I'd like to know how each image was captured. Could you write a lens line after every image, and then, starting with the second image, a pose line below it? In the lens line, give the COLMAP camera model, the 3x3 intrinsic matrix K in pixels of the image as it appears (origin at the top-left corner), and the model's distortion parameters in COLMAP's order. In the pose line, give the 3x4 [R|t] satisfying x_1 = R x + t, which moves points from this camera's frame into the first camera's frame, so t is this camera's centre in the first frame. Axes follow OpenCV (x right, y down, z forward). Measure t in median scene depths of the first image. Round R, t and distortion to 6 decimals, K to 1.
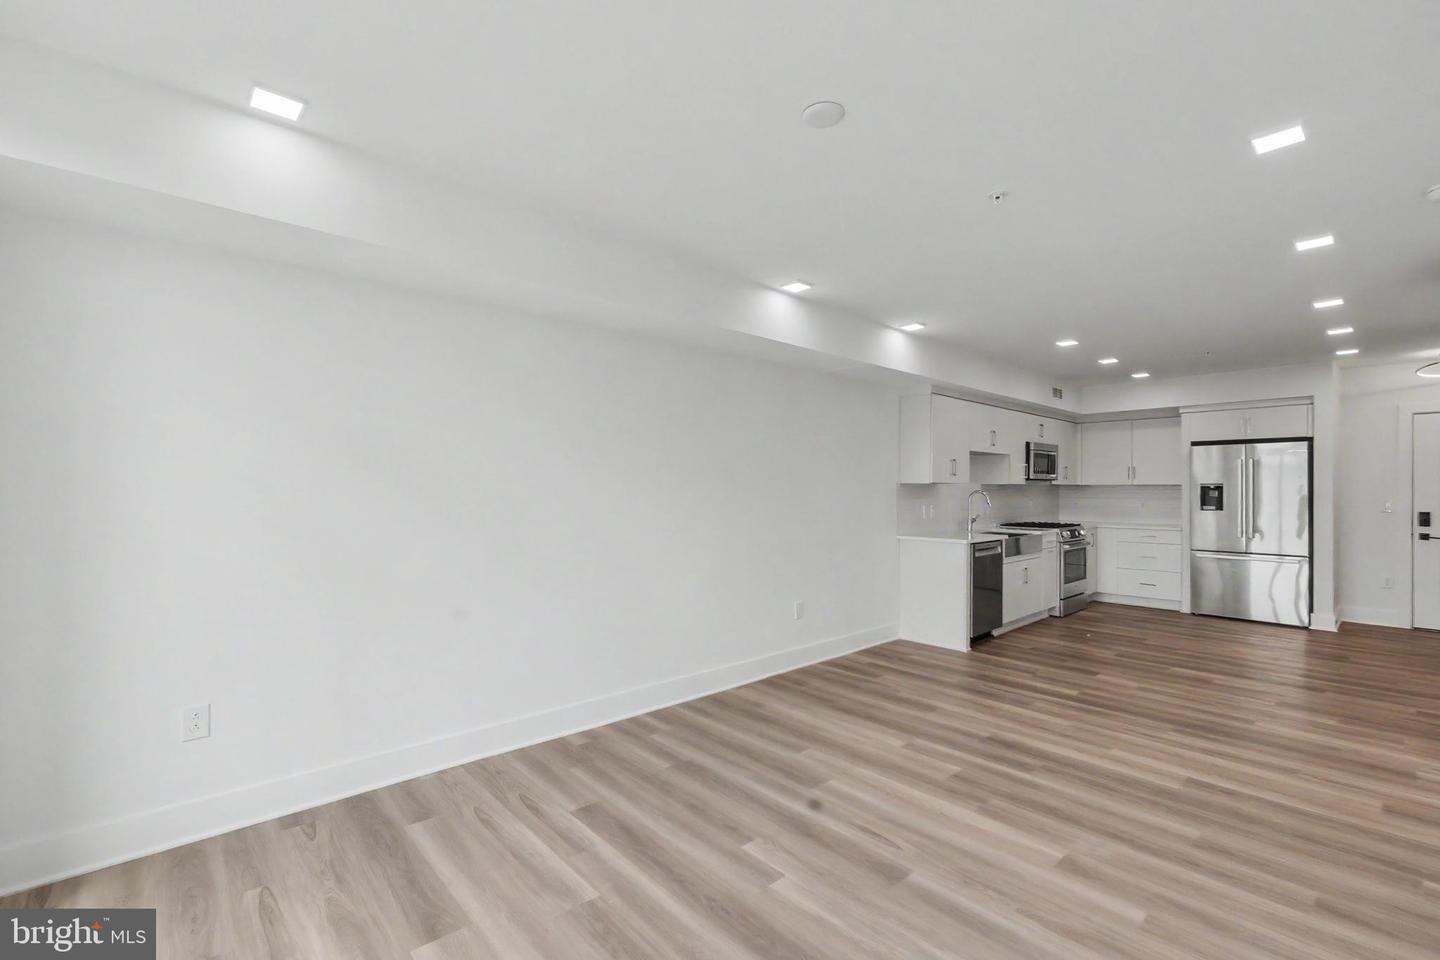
lens RADIAL K [[623.7, 0, 720.0], [0, 623.7, 480.0], [0, 0, 1]] dist [0.001934, 0.000355]
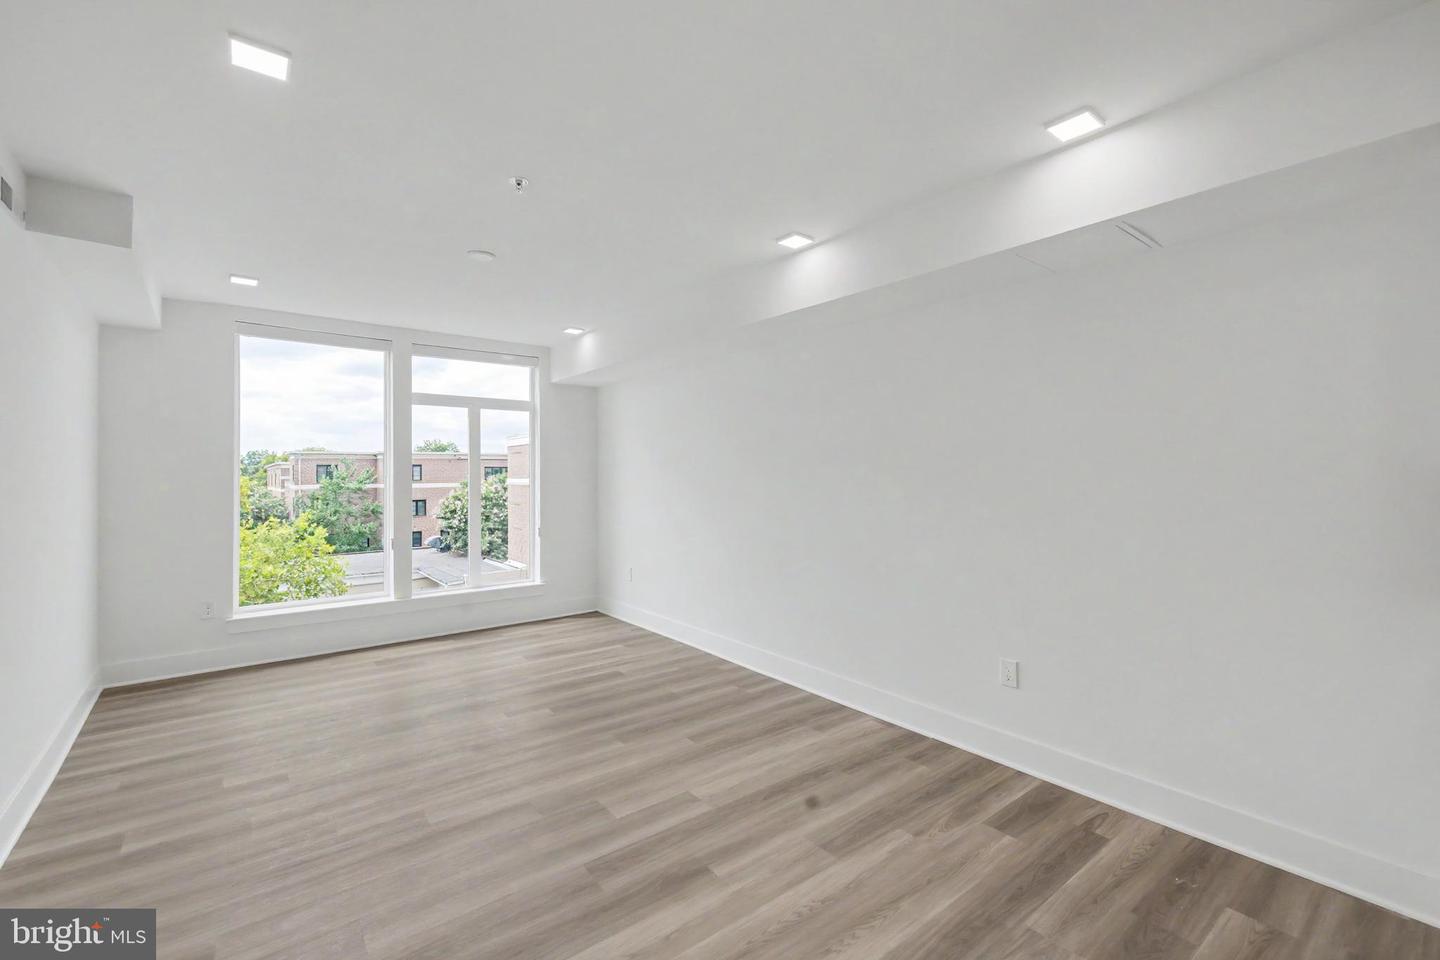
lens RADIAL K [[611.0, 0, 726.5], [0, 611.0, 471.8], [0, 0, 1]] dist [-0.001125, -0.000100]
pose [[-0.059374, -0.003800, -0.998229, 0.601191], [0.017285, 0.999839, -0.004834, 0.004333], [0.998086, -0.017541, -0.059299, 0.606167]]
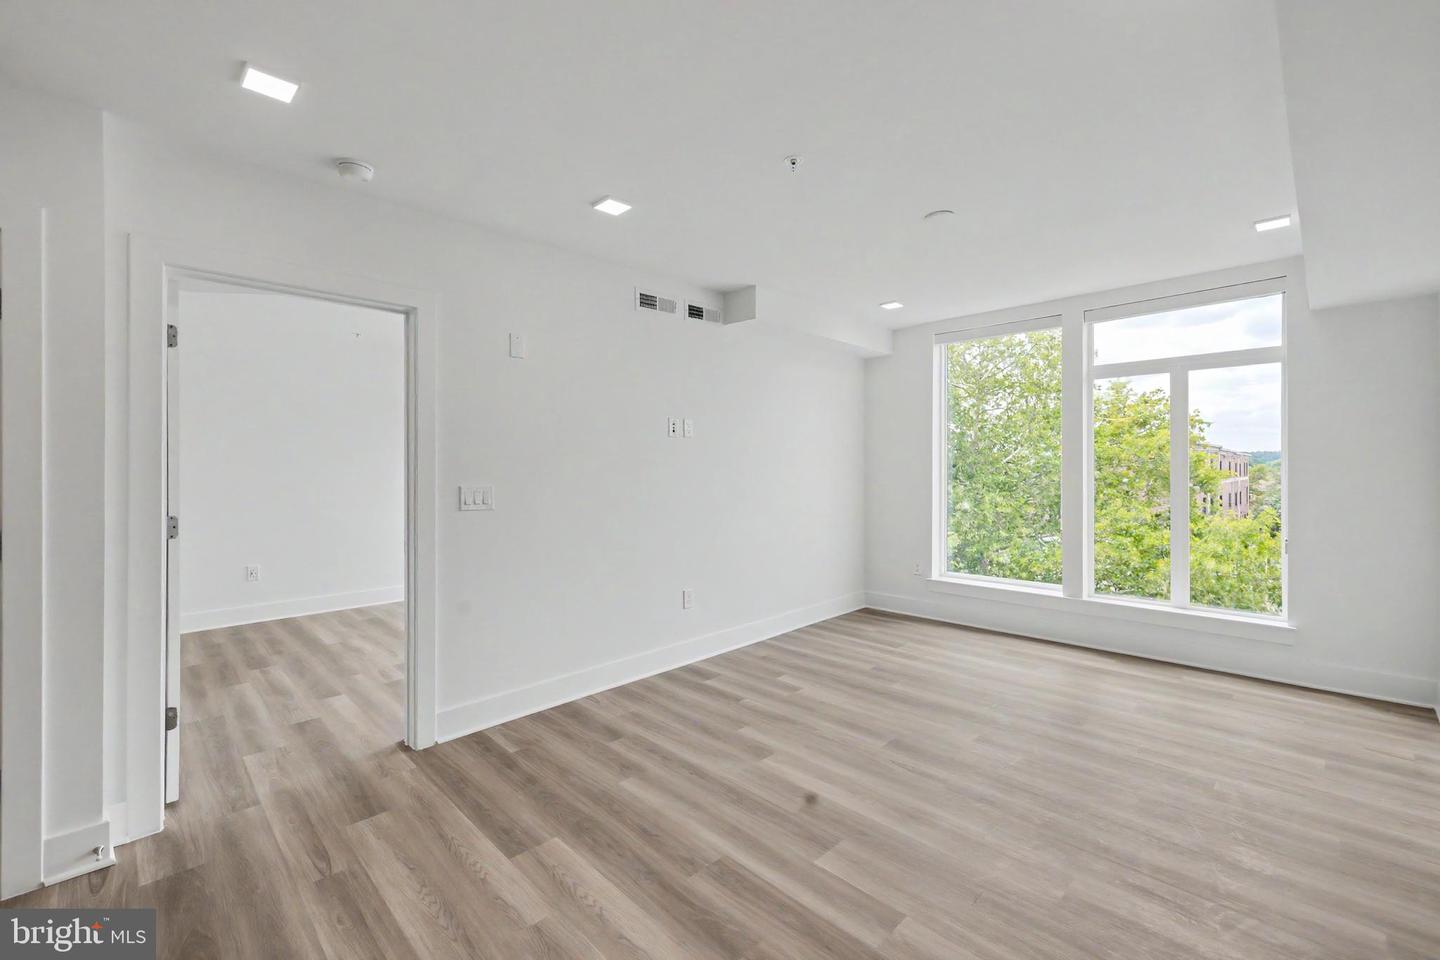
lens RADIAL K [[617.0, 0, 717.4], [0, 617.0, 465.5], [0, 0, 1]] dist [0.001391, -0.000129]
pose [[-0.999046, 0.003346, -0.043537, 0.264117], [0.004209, 0.999796, -0.019757, 0.016717], [0.043462, -0.019921, -0.998856, 0.854449]]
